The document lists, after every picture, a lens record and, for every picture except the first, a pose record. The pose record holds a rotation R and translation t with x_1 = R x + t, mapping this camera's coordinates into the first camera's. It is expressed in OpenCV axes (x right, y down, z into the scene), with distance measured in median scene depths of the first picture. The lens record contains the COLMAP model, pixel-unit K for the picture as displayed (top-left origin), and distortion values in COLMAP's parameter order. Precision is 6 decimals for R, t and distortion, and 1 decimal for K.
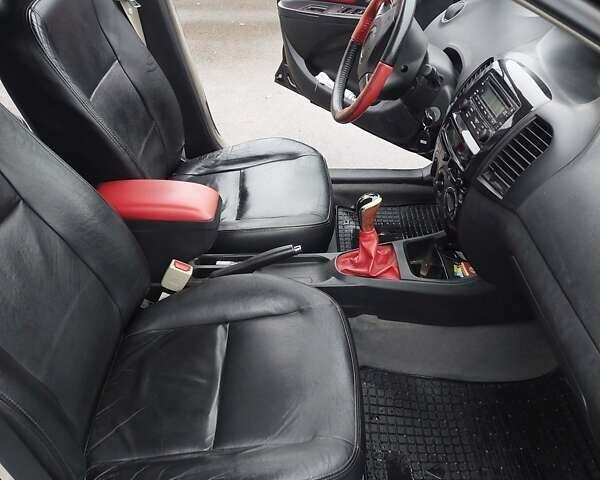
lens RADIAL K [[561.6, 0, 300.0], [0, 561.6, 240.0], [0, 0, 1]] dist [0.092977, -0.012869]
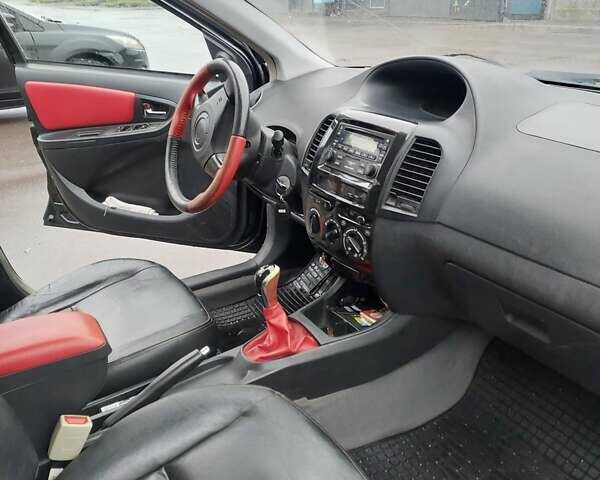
lens RADIAL K [[561.6, 0, 300.0], [0, 561.6, 240.0], [0, 0, 1]] dist [0.092977, -0.012869]
pose [[0.862723, -0.240041, 0.445071, -0.218558], [0.339712, 0.927079, -0.158492, 0.043383], [-0.374572, 0.287931, 0.881358, 0.140455]]
